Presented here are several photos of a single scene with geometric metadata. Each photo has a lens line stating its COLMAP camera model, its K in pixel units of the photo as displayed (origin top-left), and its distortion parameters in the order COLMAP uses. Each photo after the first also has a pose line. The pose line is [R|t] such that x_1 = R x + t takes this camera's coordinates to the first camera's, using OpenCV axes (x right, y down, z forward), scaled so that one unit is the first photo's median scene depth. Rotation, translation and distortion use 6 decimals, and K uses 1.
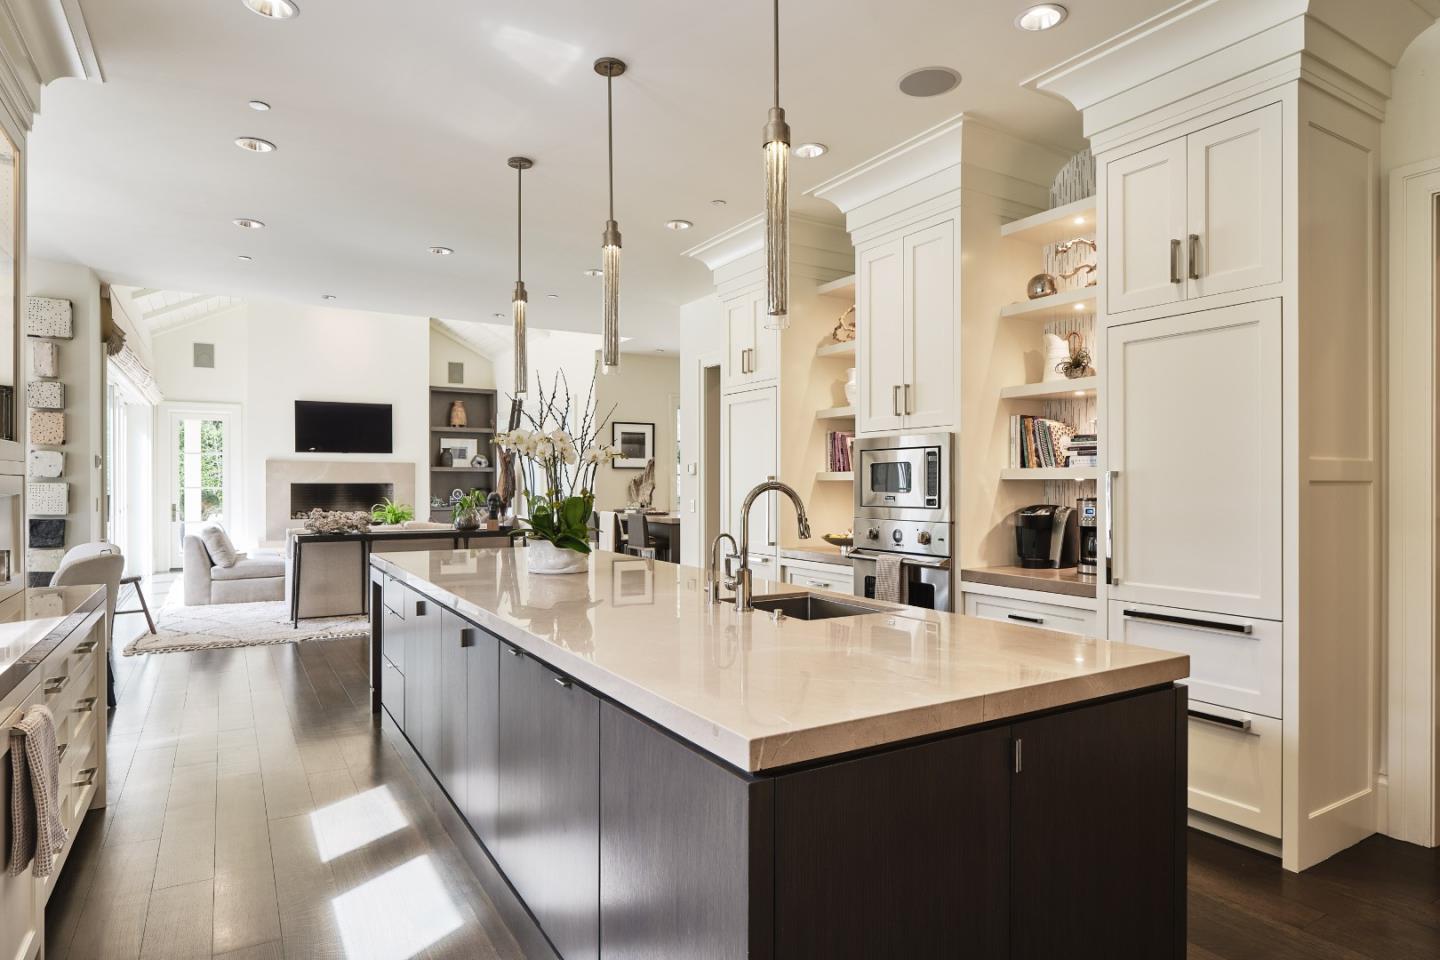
lens RADIAL K [[830.6, 0, 720.0], [0, 830.6, 480.0], [0, 0, 1]] dist [-0.006441, -0.000968]
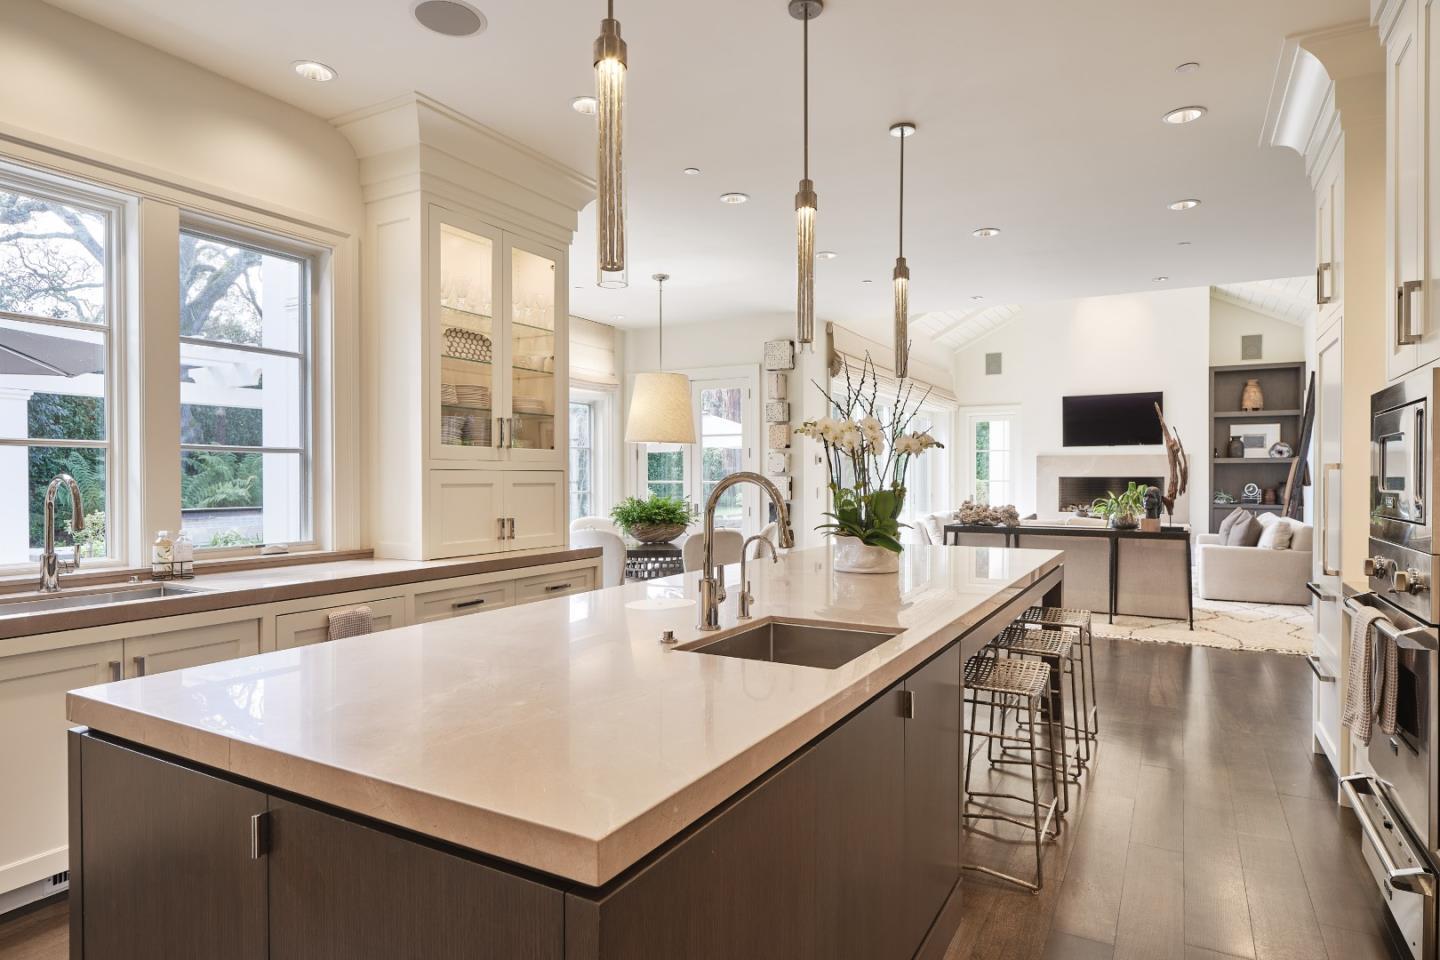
lens RADIAL K [[814.0, 0, 720.0], [0, 814.0, 480.0], [0, 0, 1]] dist [-0.001318, -0.000340]
pose [[0.494688, 0.001878, -0.869069, 0.237490], [0.003985, 0.999982, 0.004430, 0.002191], [0.869062, -0.005655, 0.494672, 0.195043]]
